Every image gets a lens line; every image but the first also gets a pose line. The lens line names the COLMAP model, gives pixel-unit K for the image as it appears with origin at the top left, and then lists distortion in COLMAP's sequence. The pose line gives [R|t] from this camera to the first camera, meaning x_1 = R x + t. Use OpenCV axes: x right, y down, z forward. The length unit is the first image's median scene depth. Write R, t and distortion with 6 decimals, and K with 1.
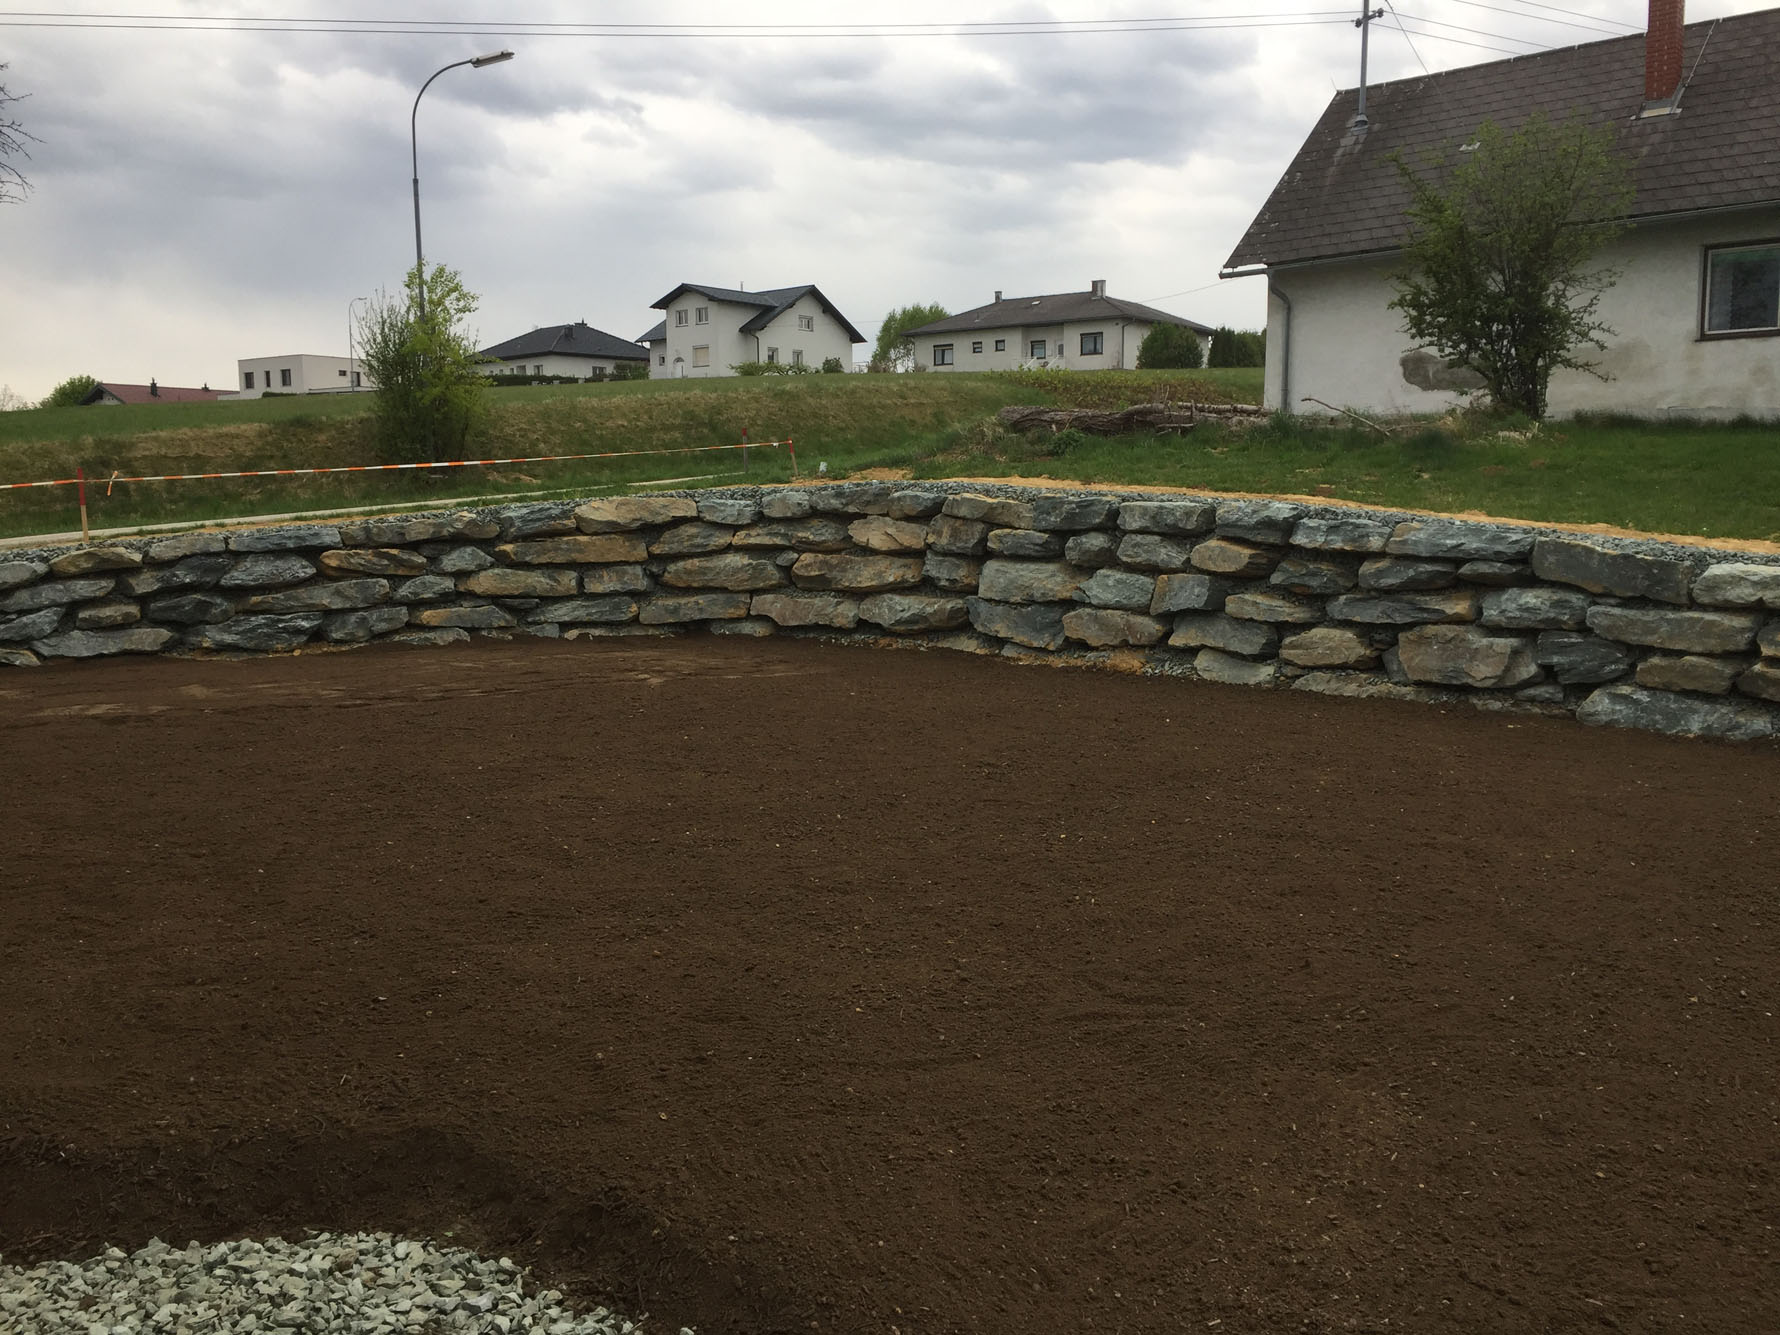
lens RADIAL K [[1458.0, 0, 895.5], [0, 1458.0, 658.1], [0, 0, 1]] dist [0.055827, -0.088691]
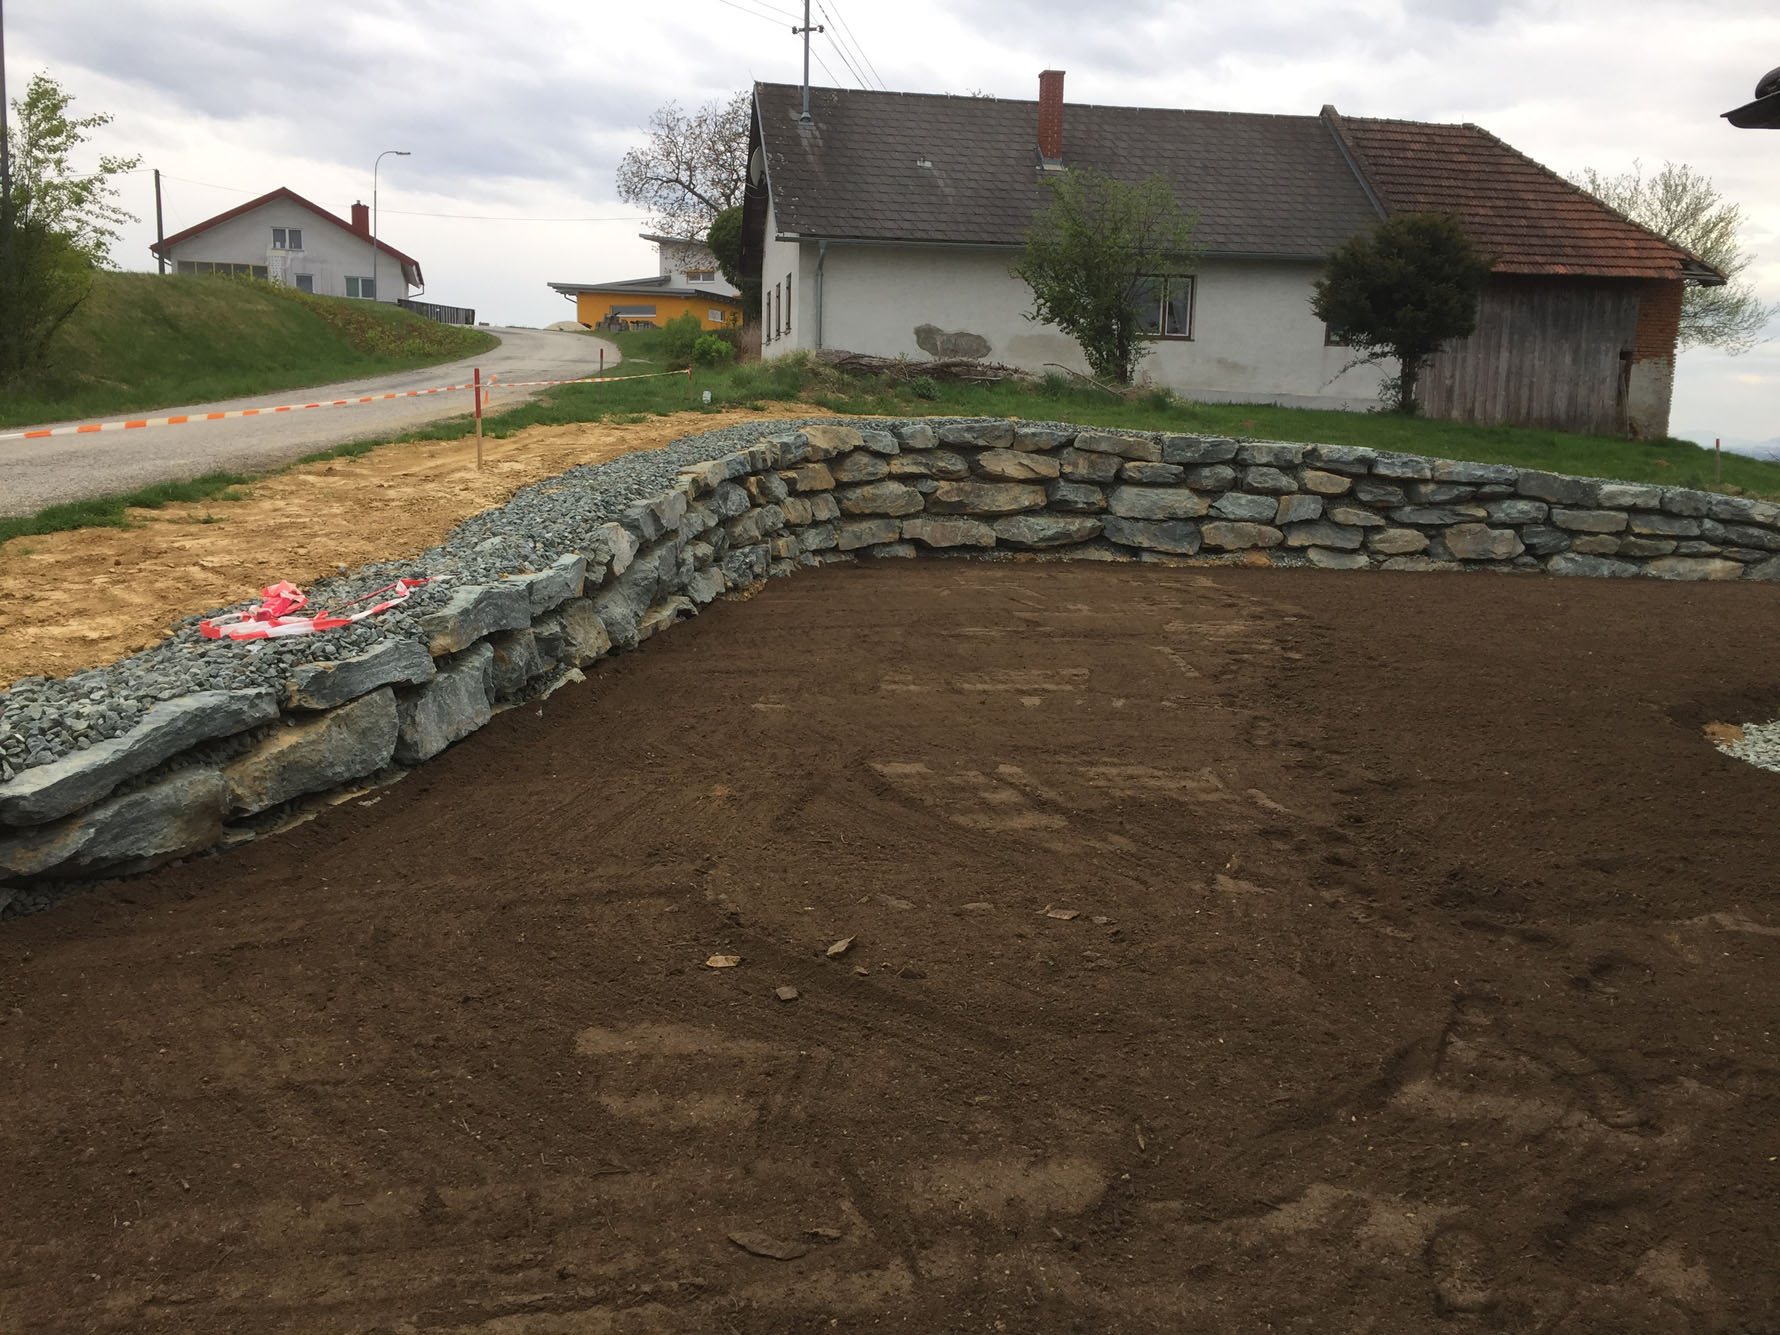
lens RADIAL K [[1458.0, 0, 895.5], [0, 1458.0, 658.1], [0, 0, 1]] dist [0.055827, -0.088691]
pose [[0.636933, -0.090174, 0.765627, -1.050814], [0.057309, 0.995926, 0.069622, -0.019060], [-0.768786, -0.000467, 0.639506, 0.351043]]
